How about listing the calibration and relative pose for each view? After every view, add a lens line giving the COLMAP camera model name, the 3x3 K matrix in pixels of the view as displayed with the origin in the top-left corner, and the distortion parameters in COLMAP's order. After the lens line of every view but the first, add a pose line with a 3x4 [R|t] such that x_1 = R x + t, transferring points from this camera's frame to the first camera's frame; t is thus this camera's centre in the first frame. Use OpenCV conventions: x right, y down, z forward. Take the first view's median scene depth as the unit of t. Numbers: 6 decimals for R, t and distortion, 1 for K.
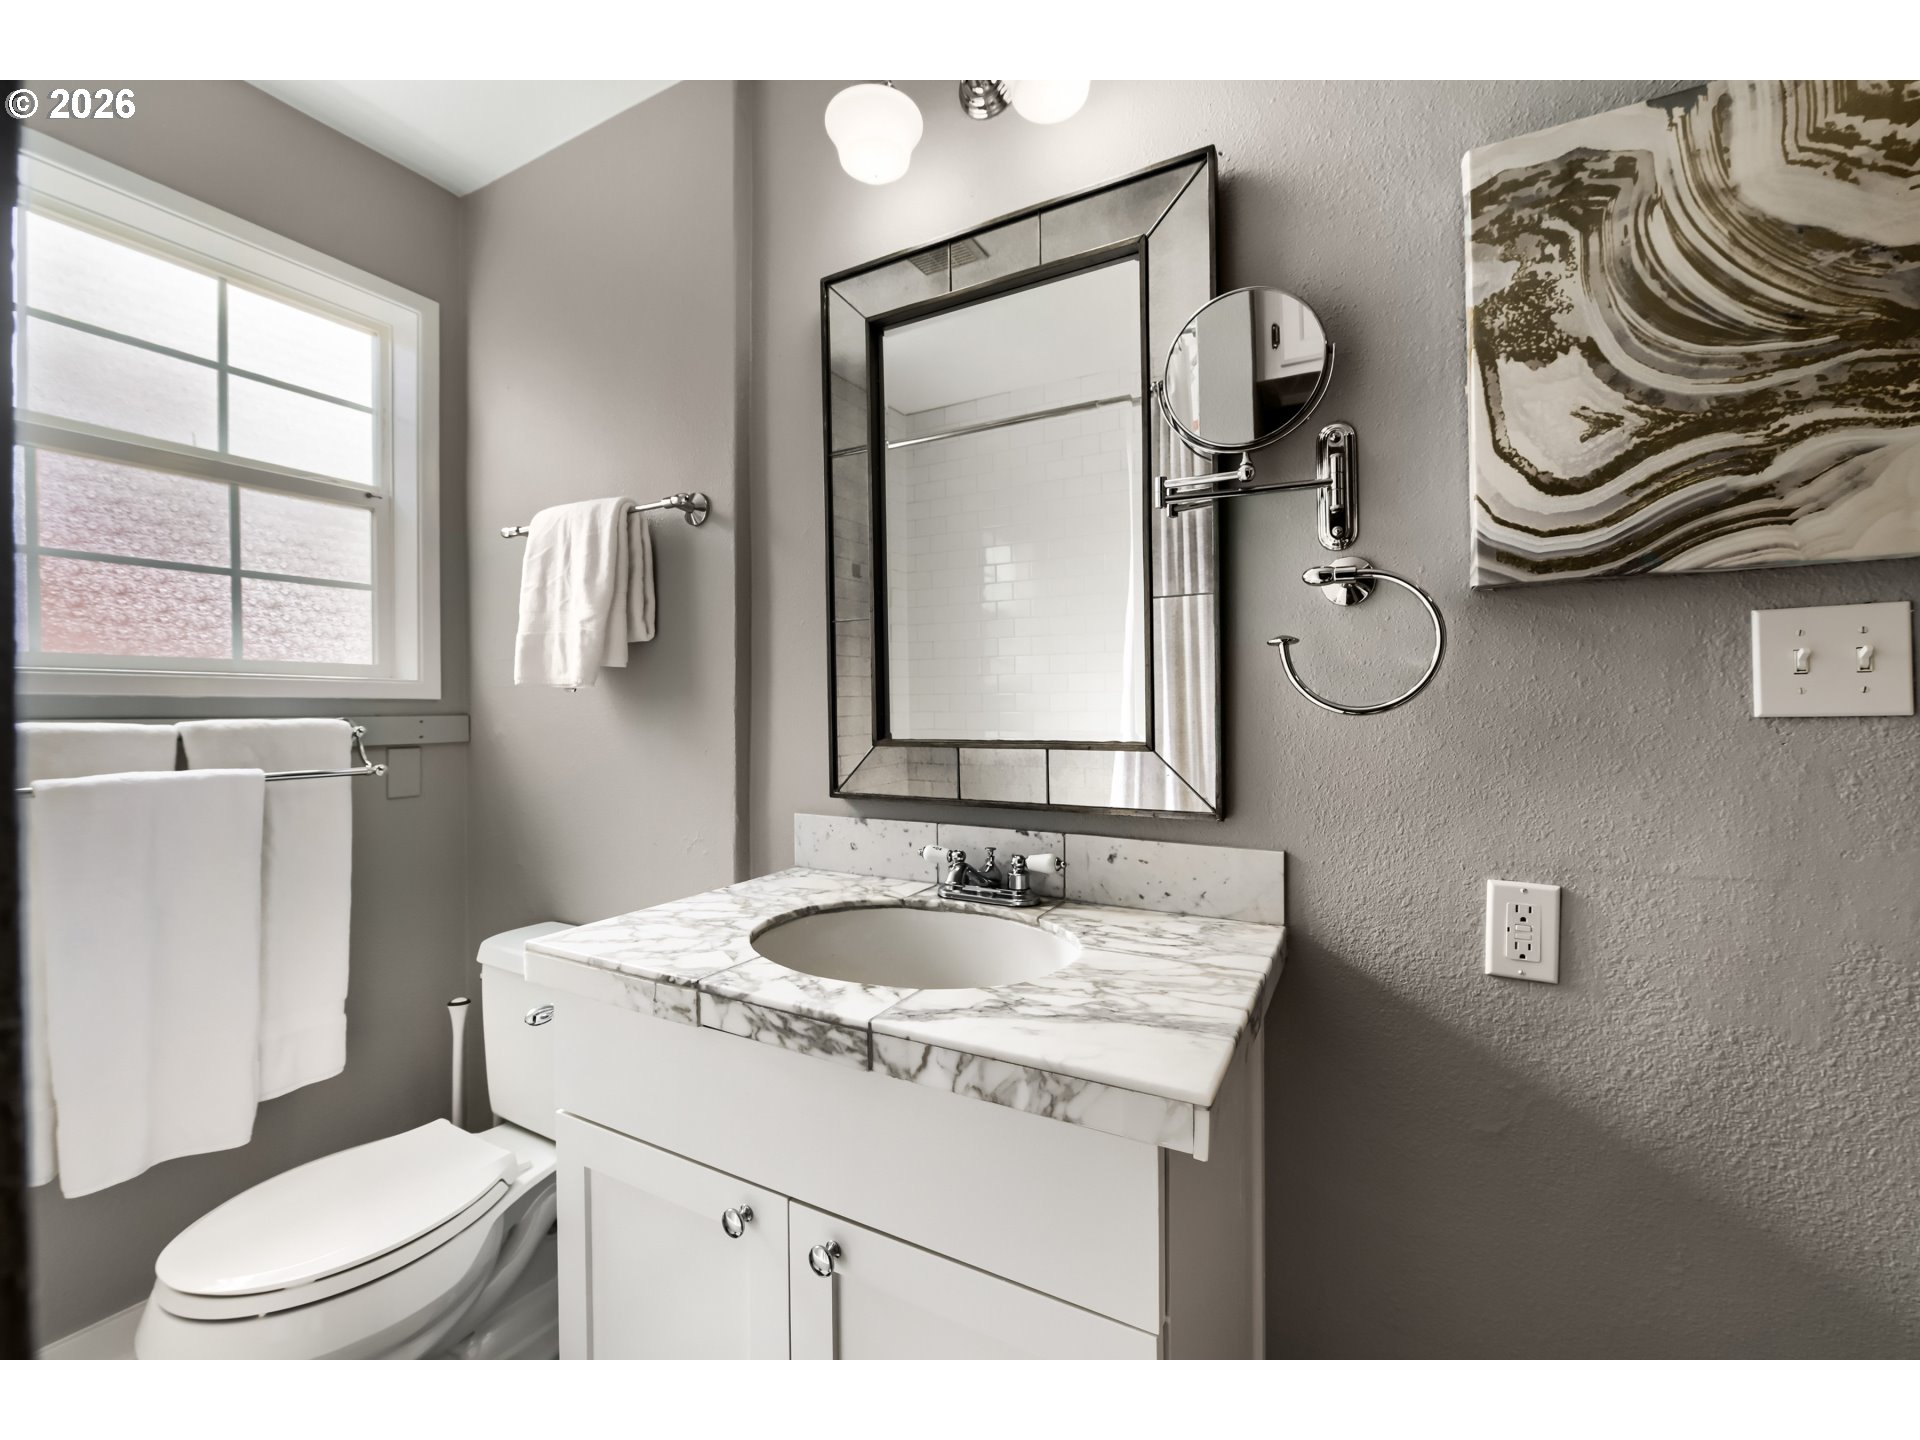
lens RADIAL K [[790.5, 0, 963.1], [0, 790.5, 706.8], [0, 0, 1]] dist [-0.009047, -0.000409]
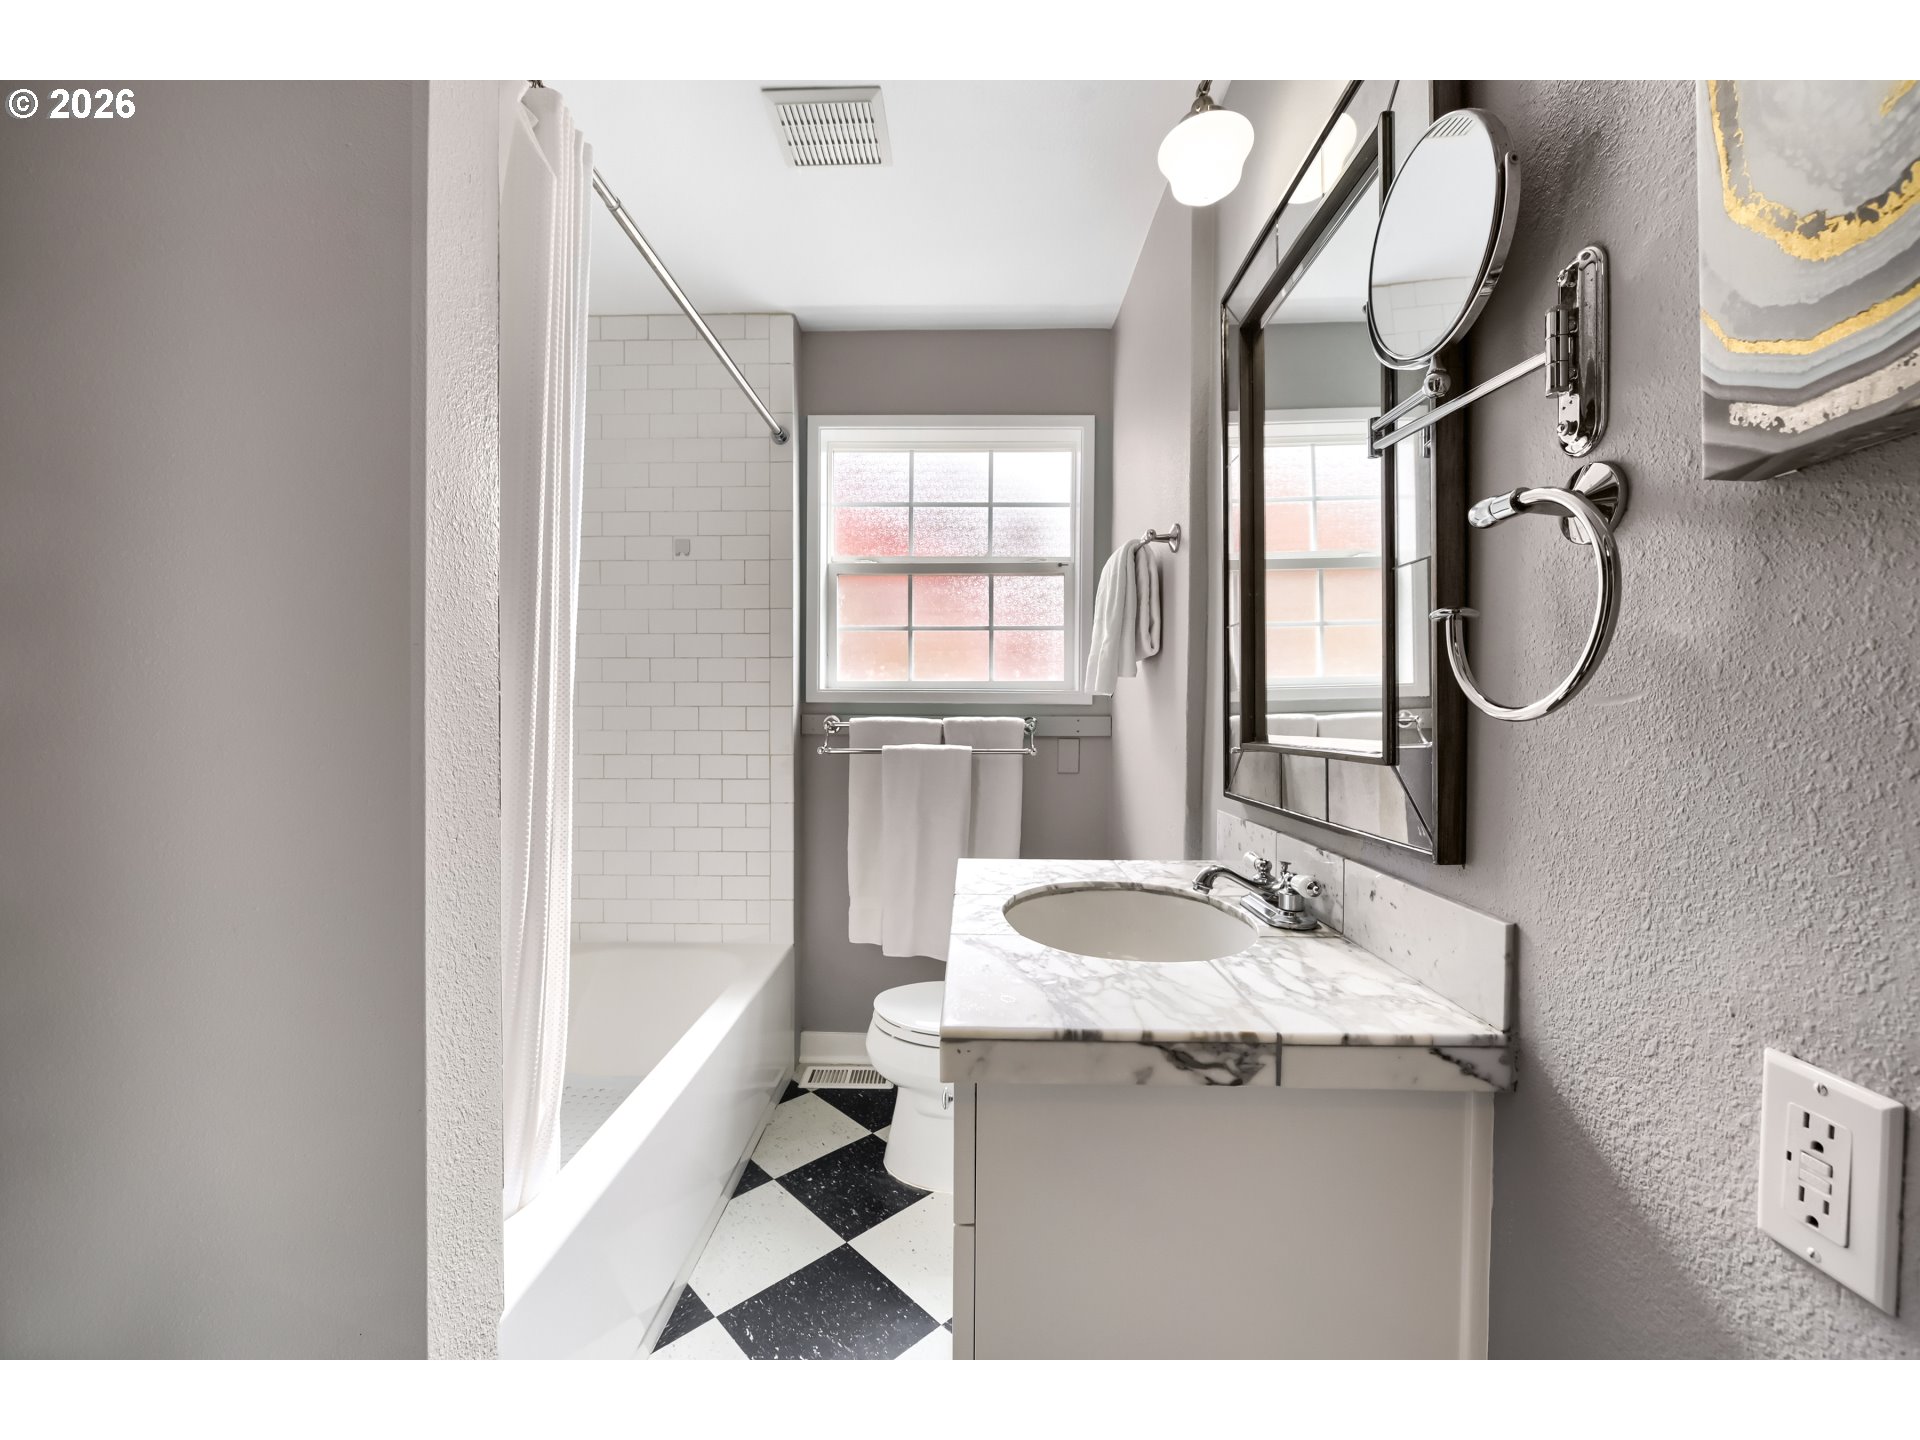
lens RADIAL K [[827.0, 0, 977.9], [0, 827.0, 718.2], [0, 0, 1]] dist [-0.010669, -0.000460]
pose [[0.440629, 0.009622, -0.897638, 0.874705], [-0.005743, 0.999952, 0.007900, 0.005656], [0.897671, 0.001674, 0.440663, 0.296720]]
